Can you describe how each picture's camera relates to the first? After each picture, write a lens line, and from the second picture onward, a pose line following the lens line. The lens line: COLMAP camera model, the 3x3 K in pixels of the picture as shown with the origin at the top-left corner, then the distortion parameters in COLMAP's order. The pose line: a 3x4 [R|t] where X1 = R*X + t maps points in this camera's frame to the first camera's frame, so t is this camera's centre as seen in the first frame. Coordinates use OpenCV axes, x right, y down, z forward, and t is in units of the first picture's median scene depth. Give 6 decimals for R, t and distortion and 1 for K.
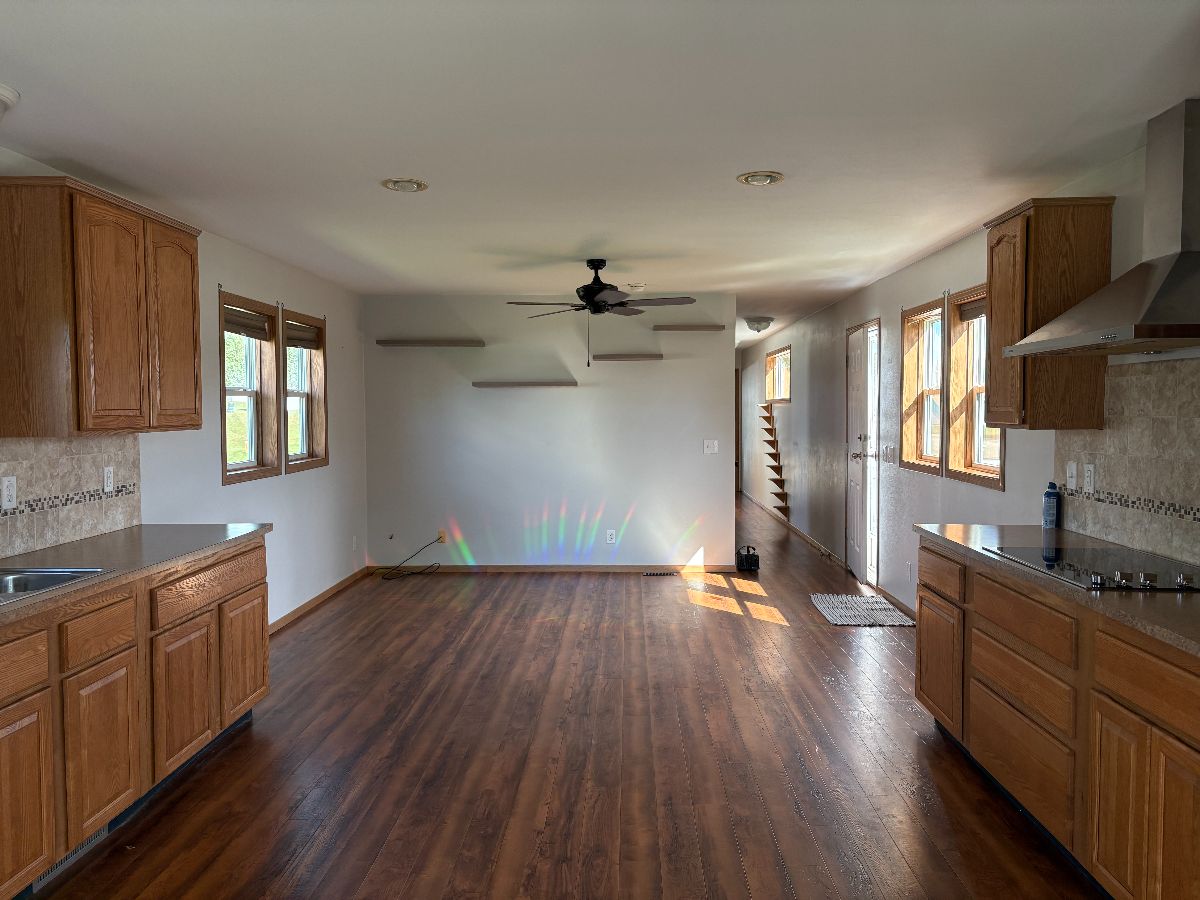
lens RADIAL K [[908.9, 0, 600.0], [0, 908.9, 450.0], [0, 0, 1]] dist [0.020807, 0.000571]
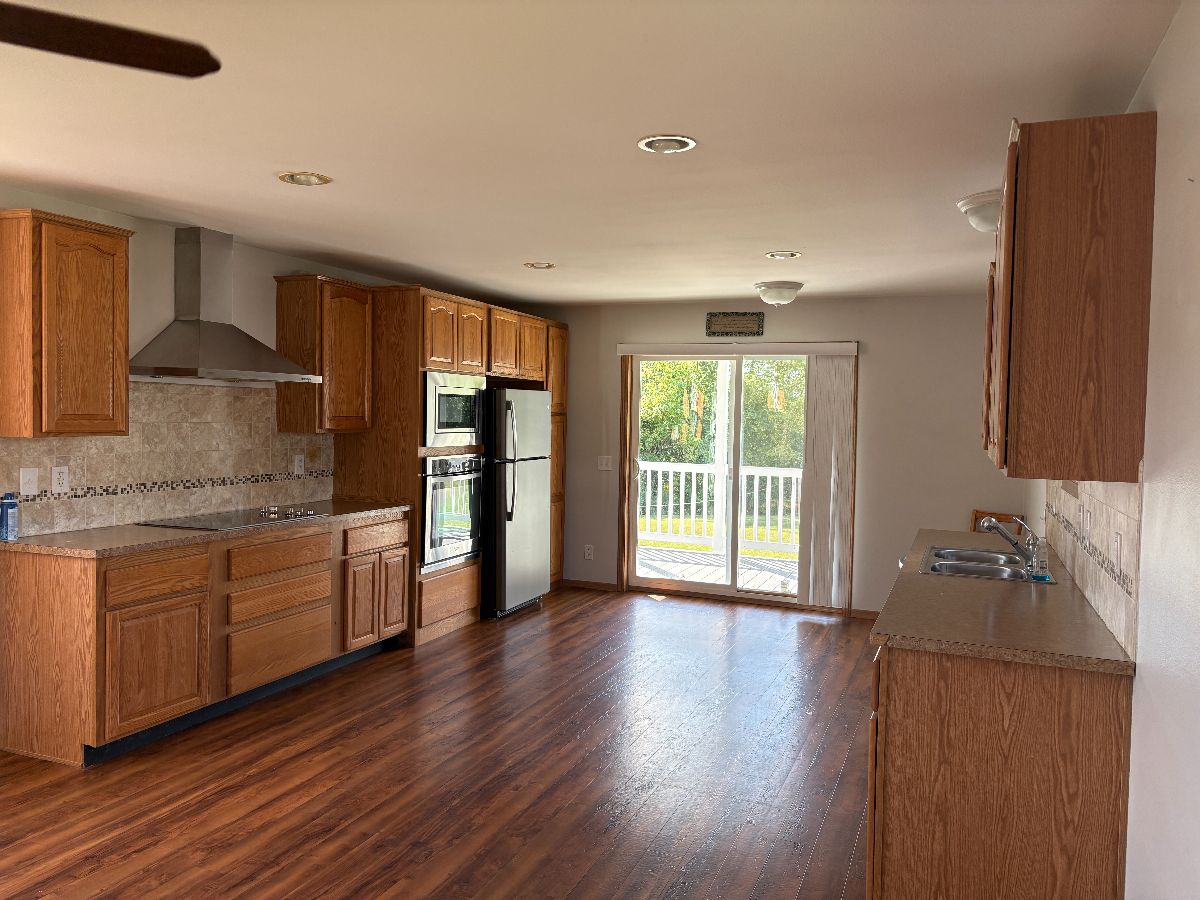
lens RADIAL K [[908.9, 0, 600.0], [0, 908.9, 450.0], [0, 0, 1]] dist [0.020807, 0.000571]
pose [[-0.941808, -0.023545, 0.335325, -0.484156], [0.002893, 0.996939, 0.078124, -0.097296], [-0.336138, 0.074548, -0.938858, 2.000295]]
